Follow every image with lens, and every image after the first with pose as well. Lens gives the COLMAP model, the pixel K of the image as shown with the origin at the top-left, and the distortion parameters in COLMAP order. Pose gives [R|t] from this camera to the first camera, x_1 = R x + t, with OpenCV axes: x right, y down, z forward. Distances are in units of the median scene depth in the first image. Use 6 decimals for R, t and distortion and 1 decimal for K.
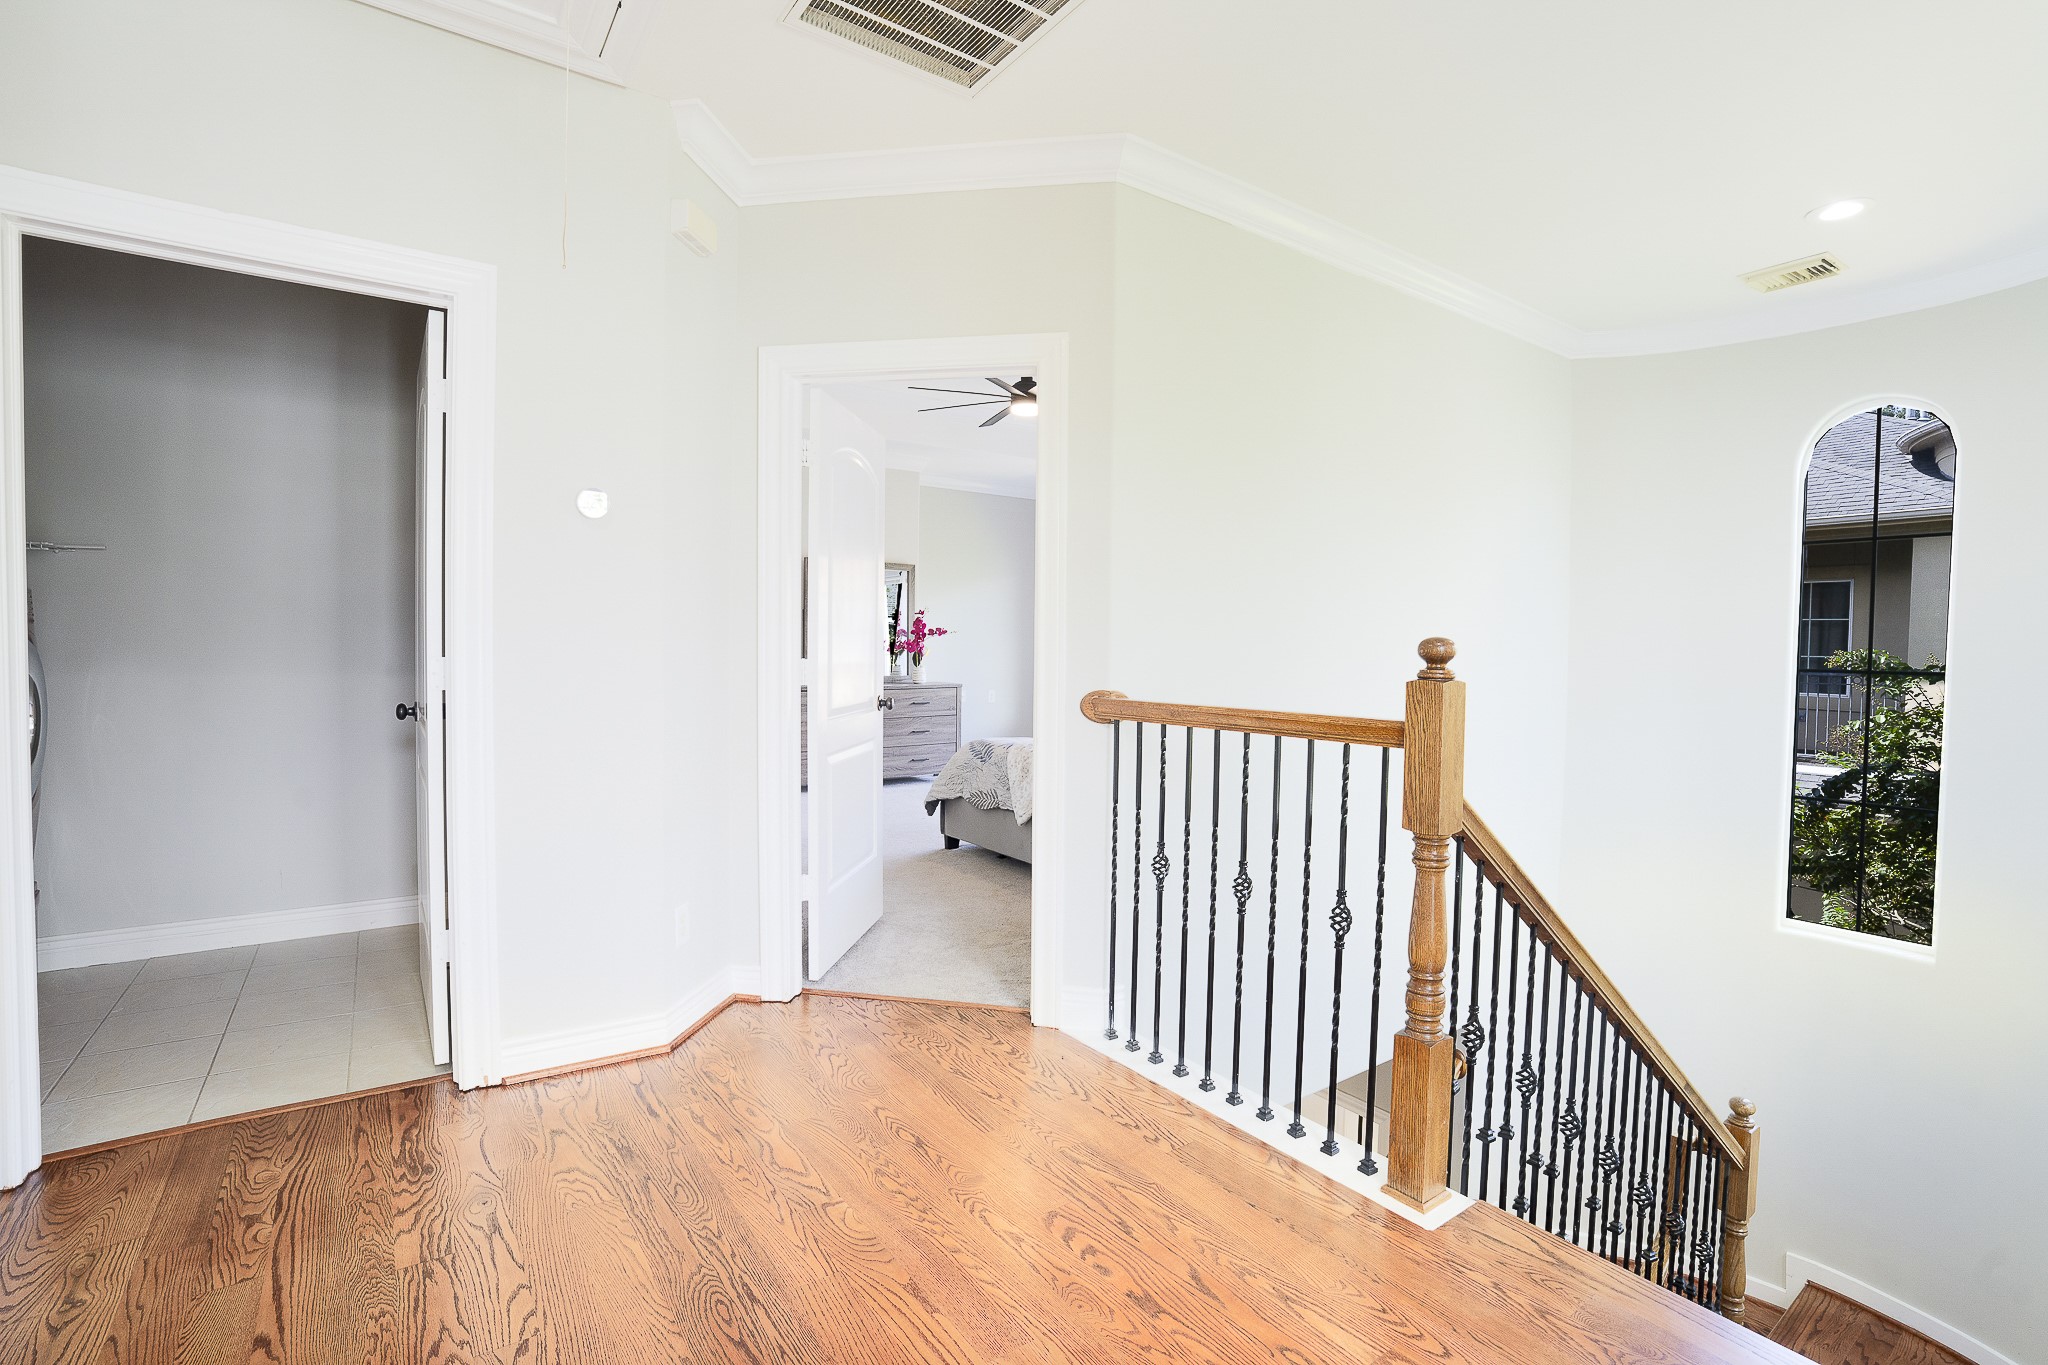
lens RADIAL K [[958.0, 0, 1024.0], [0, 958.0, 682.5], [0, 0, 1]] dist [-0.001297, -0.000333]
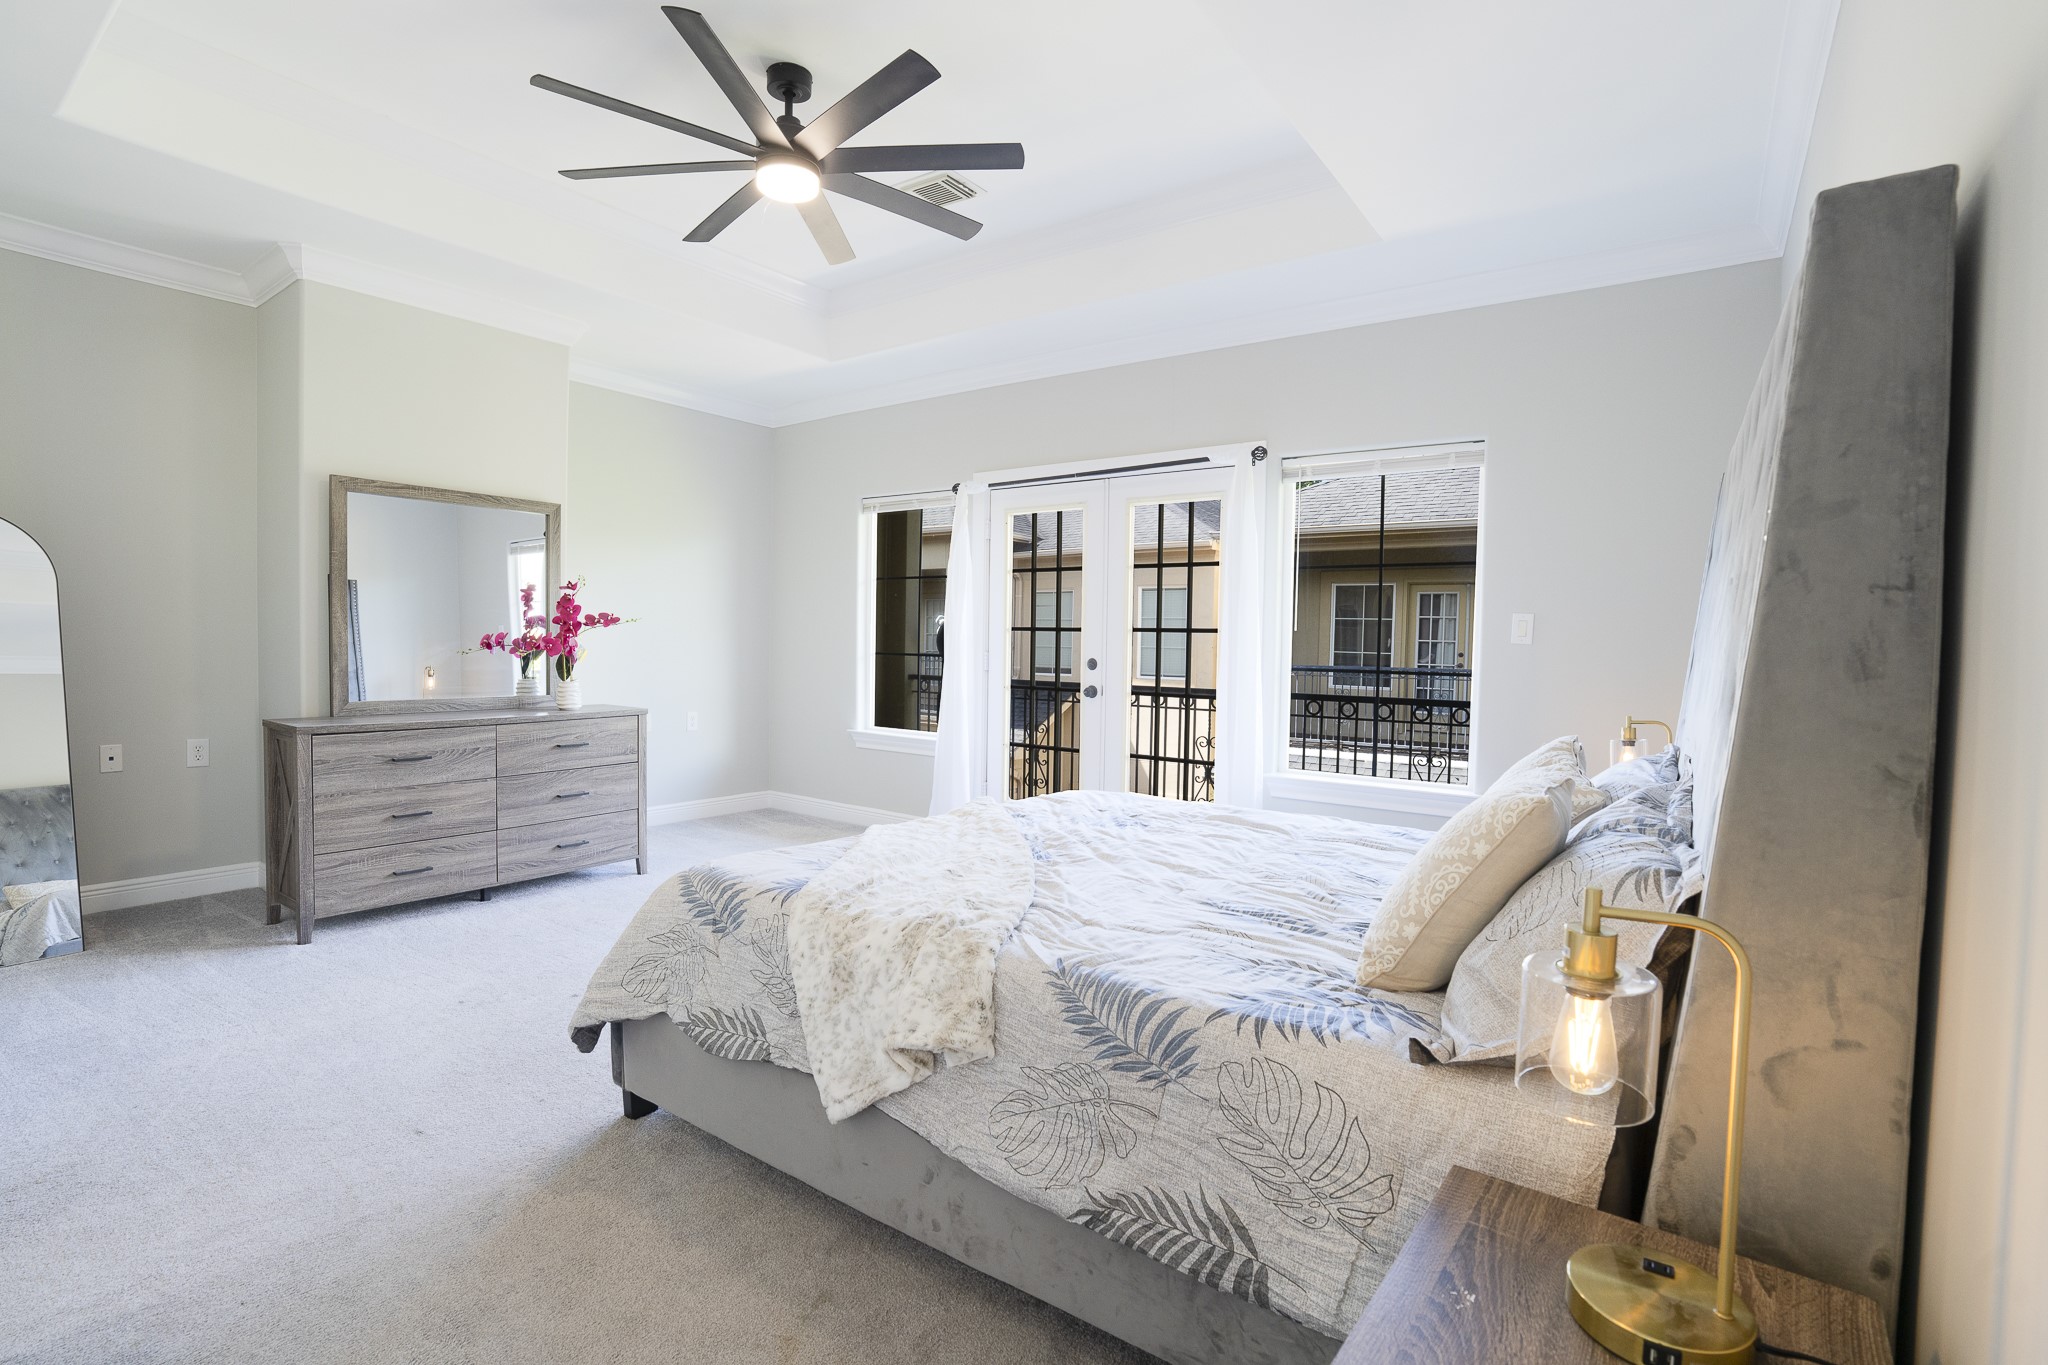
lens RADIAL K [[965.6, 0, 1024.0], [0, 965.6, 682.5], [0, 0, 1]] dist [-0.048266, 0.000014]
pose [[0.949140, -0.010261, 0.314687, -0.030859], [0.008646, 0.999941, 0.006529, -0.016994], [-0.314736, -0.003476, 0.949173, 0.376006]]
